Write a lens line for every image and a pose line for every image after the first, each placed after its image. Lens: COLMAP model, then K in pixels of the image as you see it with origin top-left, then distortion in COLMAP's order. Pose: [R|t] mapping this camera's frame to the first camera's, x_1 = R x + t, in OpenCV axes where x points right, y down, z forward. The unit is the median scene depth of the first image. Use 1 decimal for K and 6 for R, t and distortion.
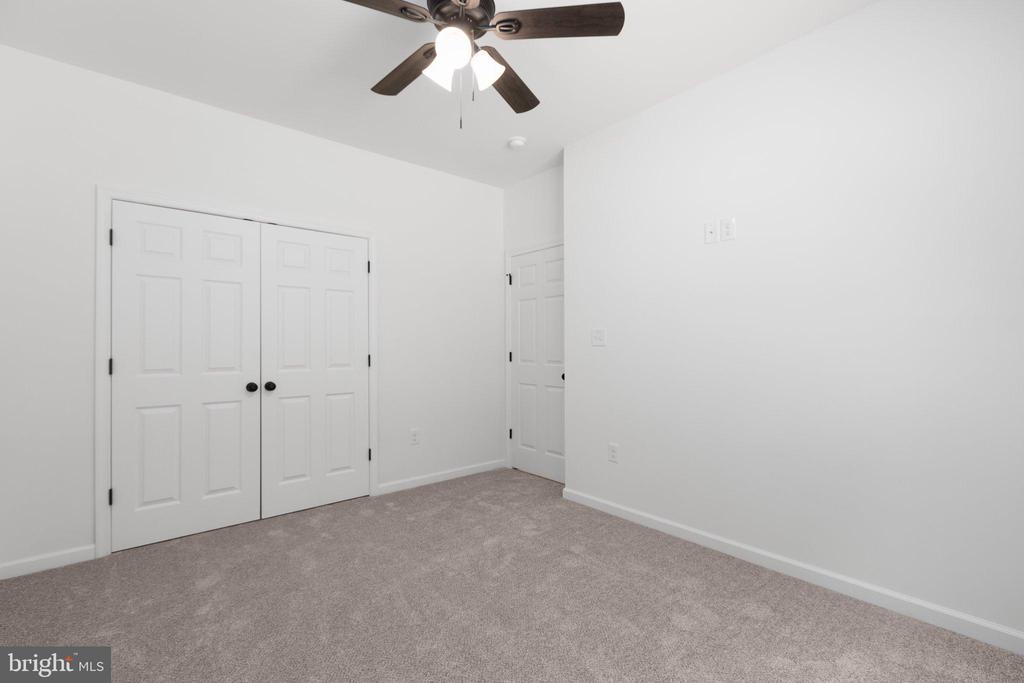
lens RADIAL K [[470.1, 0, 517.6], [0, 470.1, 342.8], [0, 0, 1]] dist [-0.002616, 0.000509]
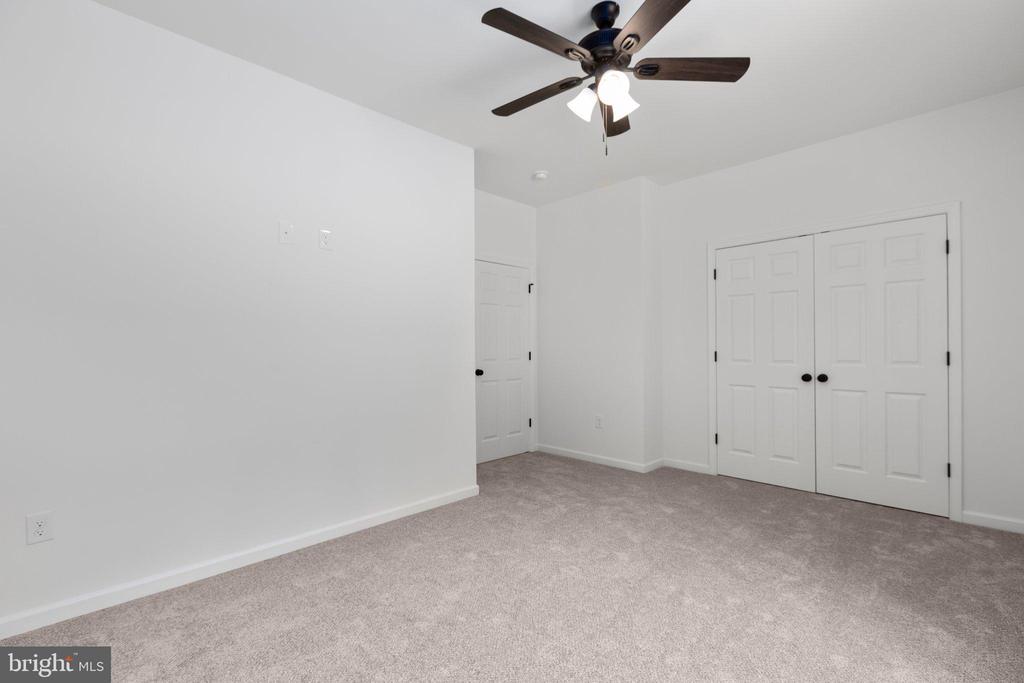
lens RADIAL K [[470.1, 0, 509.0], [0, 470.1, 343.1], [0, 0, 1]] dist [-0.002616, 0.000509]
pose [[0.033512, -0.001643, -0.999437, 0.574642], [0.024023, 0.999711, -0.000838, -0.008735], [0.999150, -0.023982, 0.033542, 0.215249]]
